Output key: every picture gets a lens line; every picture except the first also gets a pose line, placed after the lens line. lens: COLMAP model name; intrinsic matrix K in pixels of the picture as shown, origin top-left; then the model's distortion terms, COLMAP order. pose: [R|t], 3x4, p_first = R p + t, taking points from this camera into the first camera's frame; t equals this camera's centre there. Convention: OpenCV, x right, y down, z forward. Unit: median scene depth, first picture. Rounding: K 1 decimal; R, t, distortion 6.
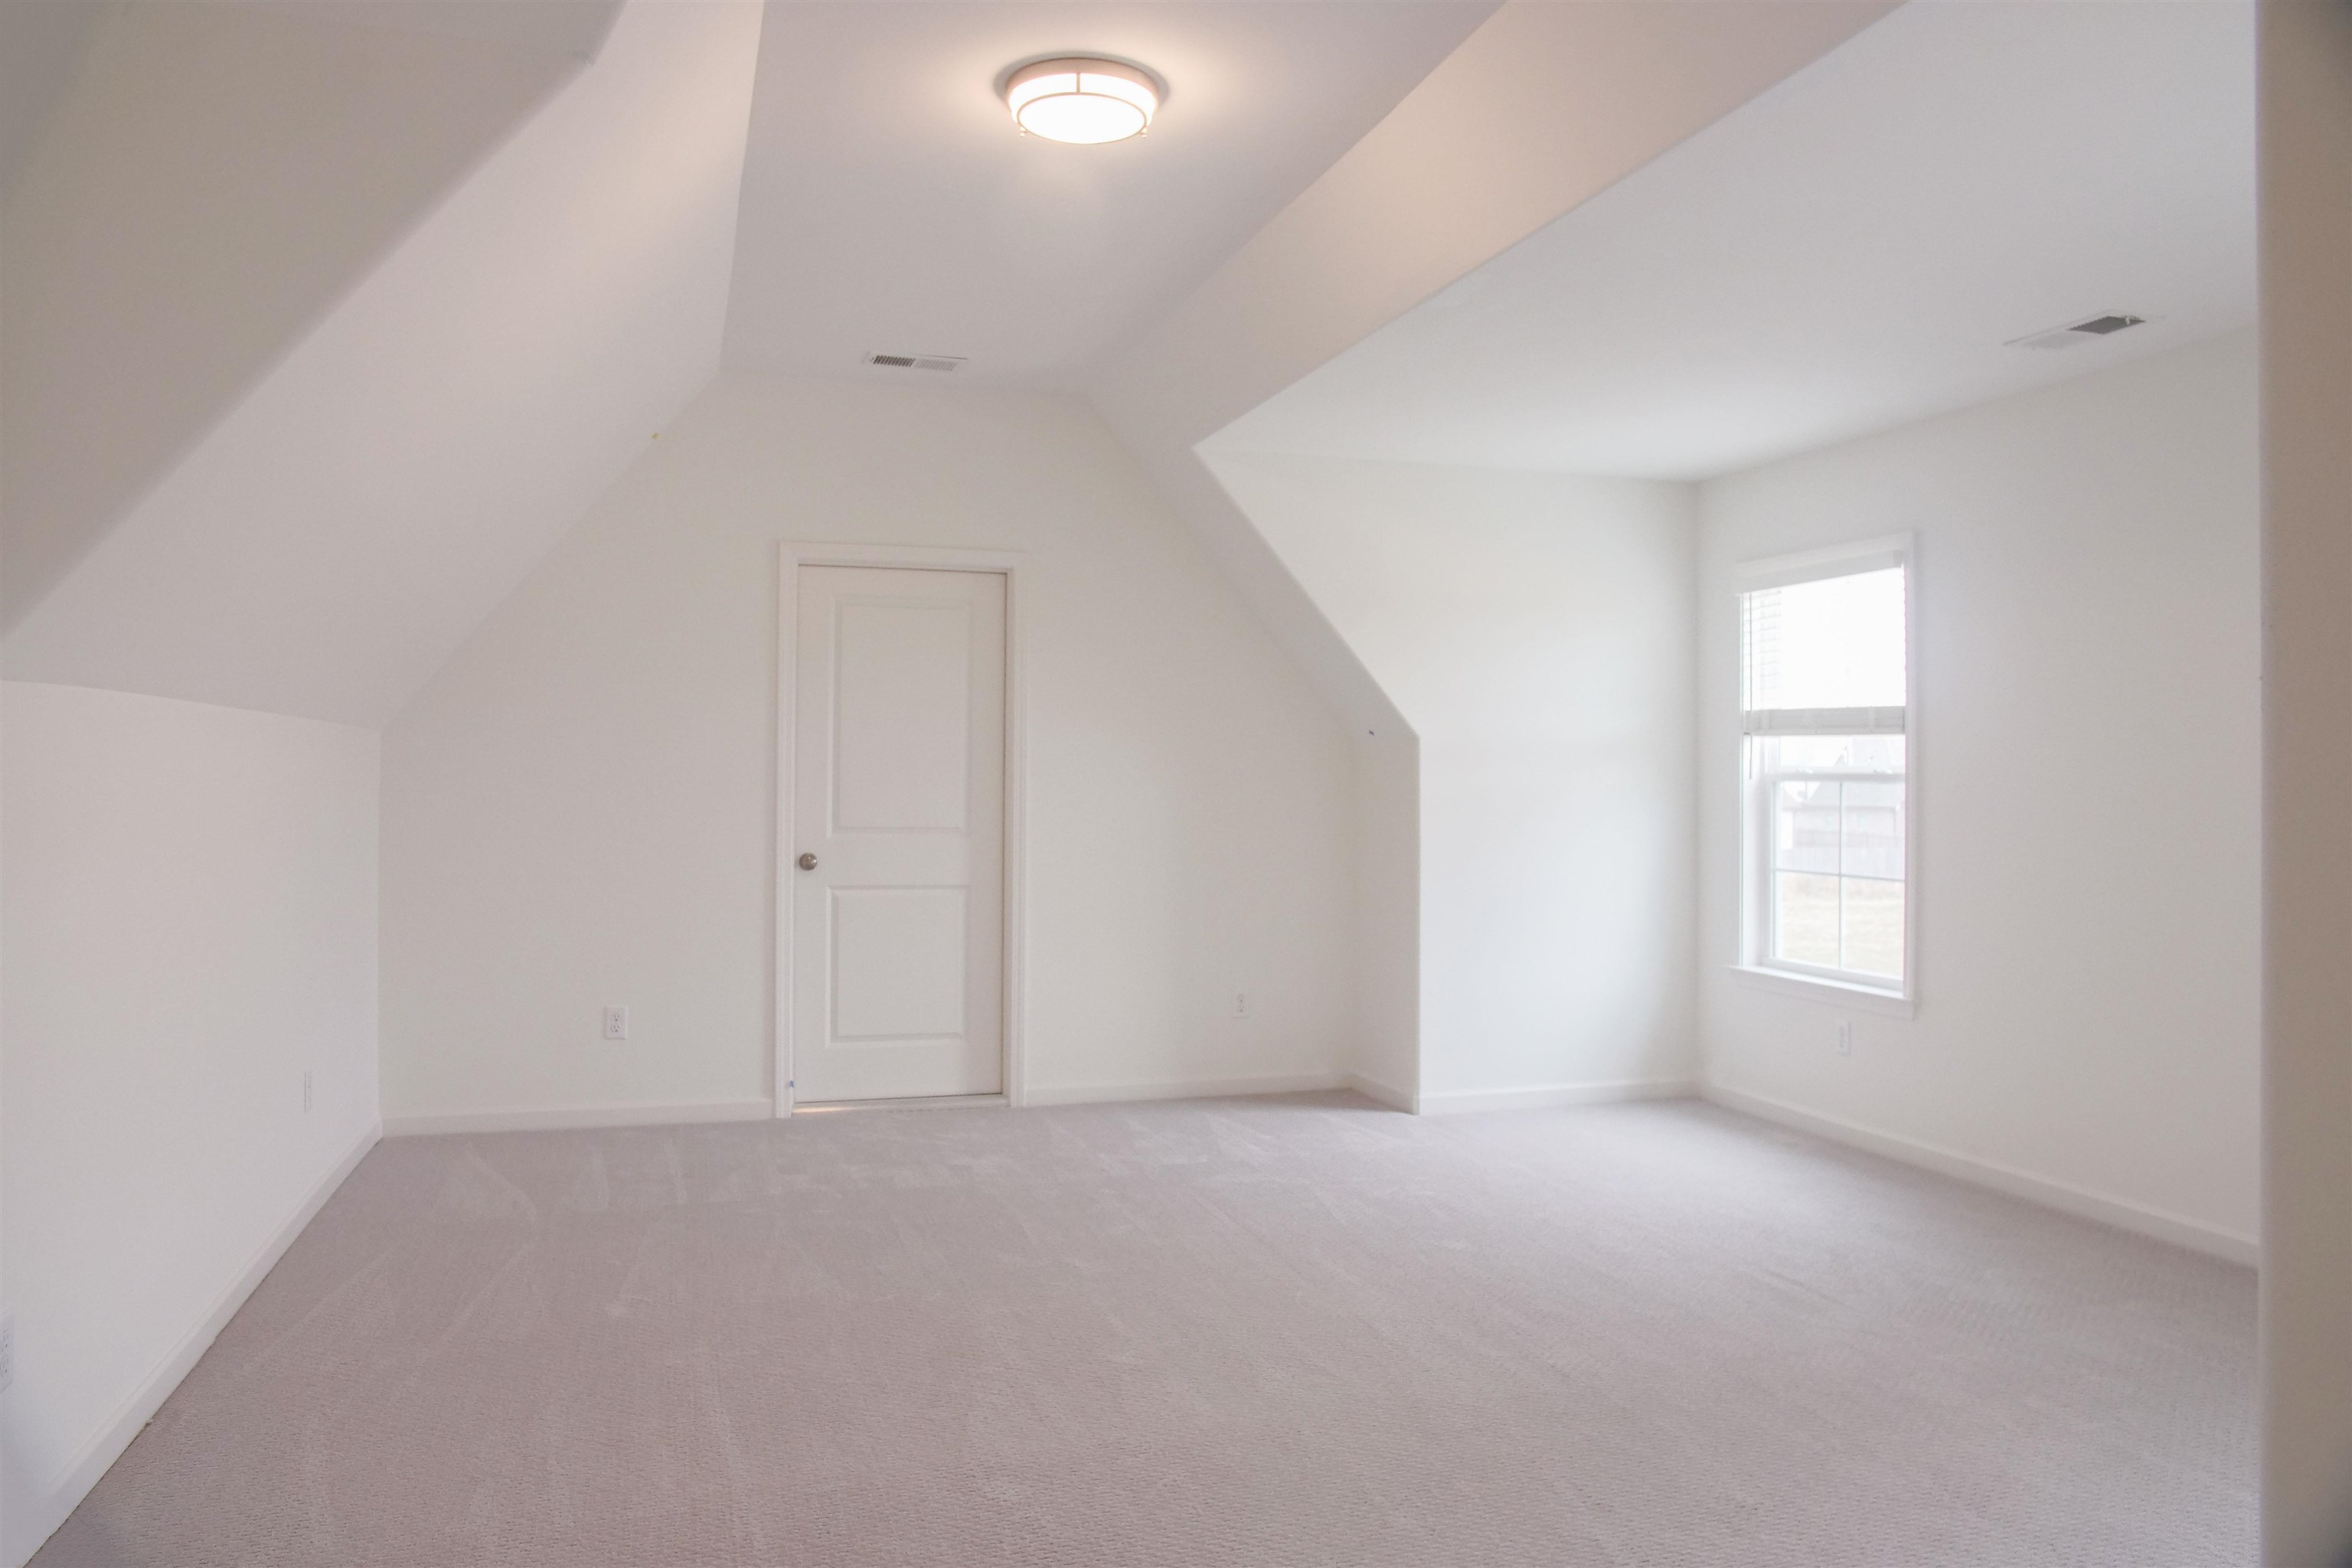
lens RADIAL K [[1740.4, 0, 1176.0], [0, 1740.4, 784.0], [0, 0, 1]] dist [-0.010287, 0.000959]
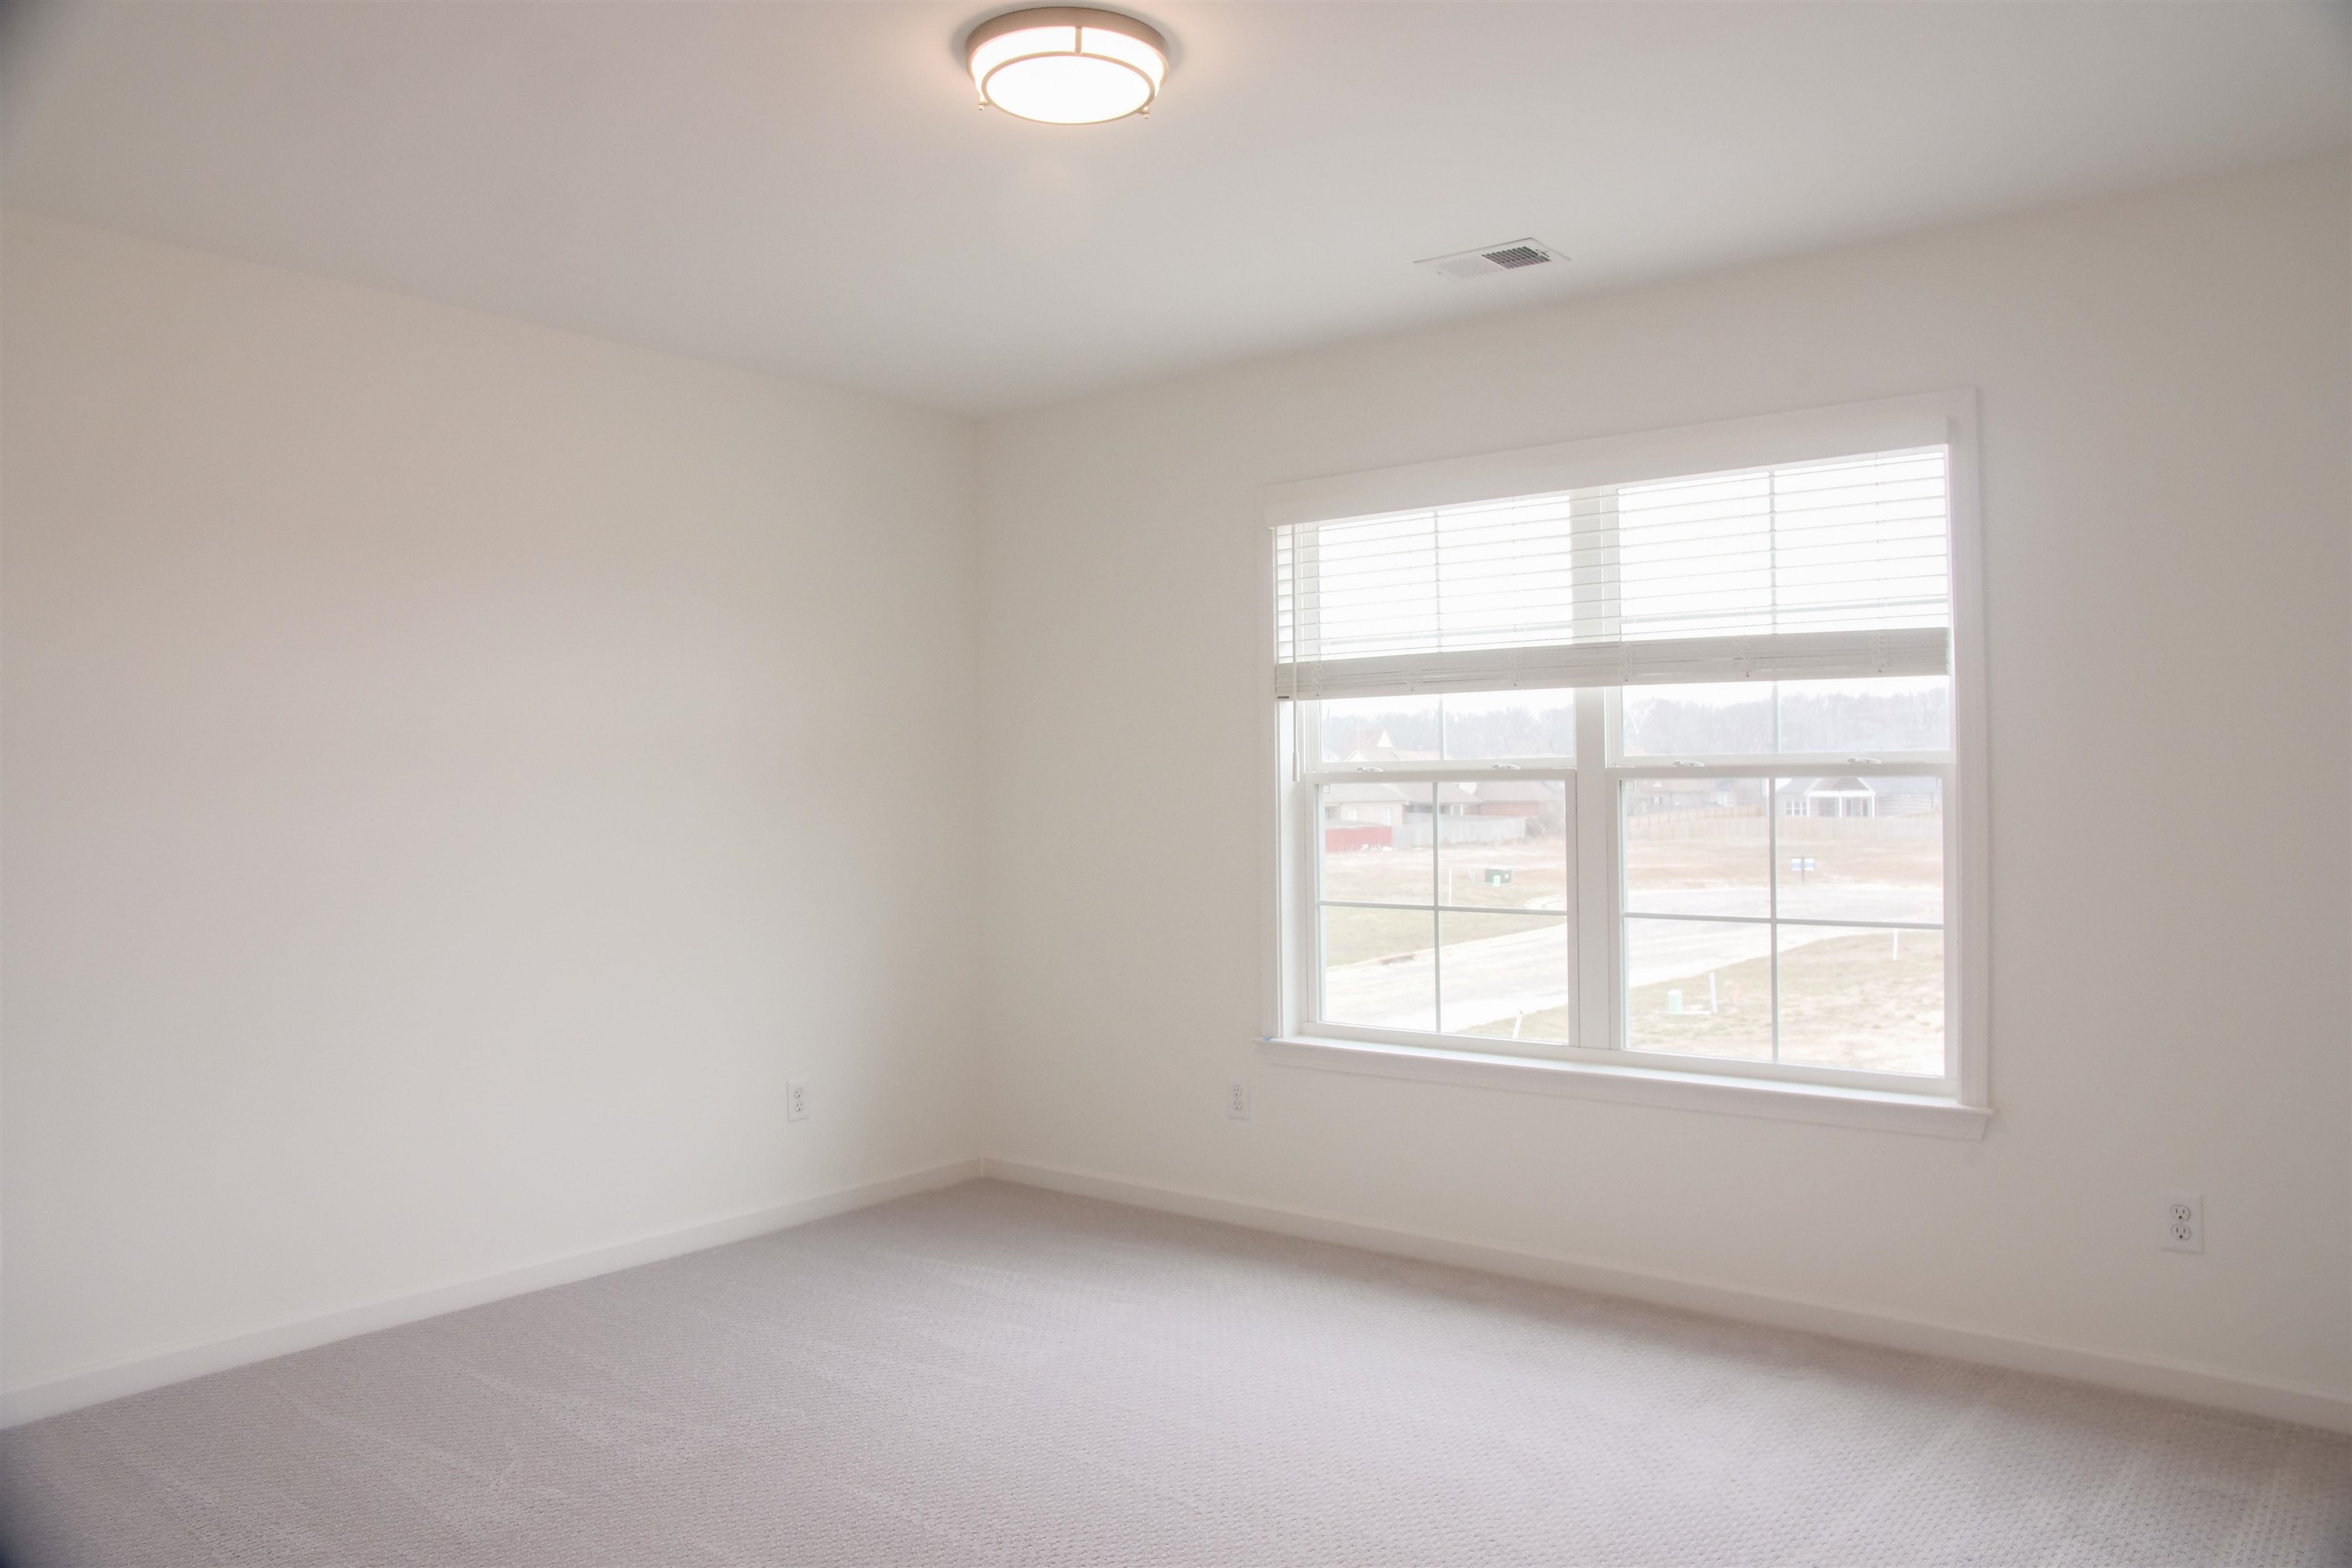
lens RADIAL K [[1740.4, 0, 1176.0], [0, 1740.4, 784.0], [0, 0, 1]] dist [-0.010287, 0.000959]
pose [[0.814867, -0.016933, 0.579400, -0.140166], [0.020594, 0.999788, 0.000257, -0.002969], [-0.579281, 0.011723, 0.815043, 0.457649]]
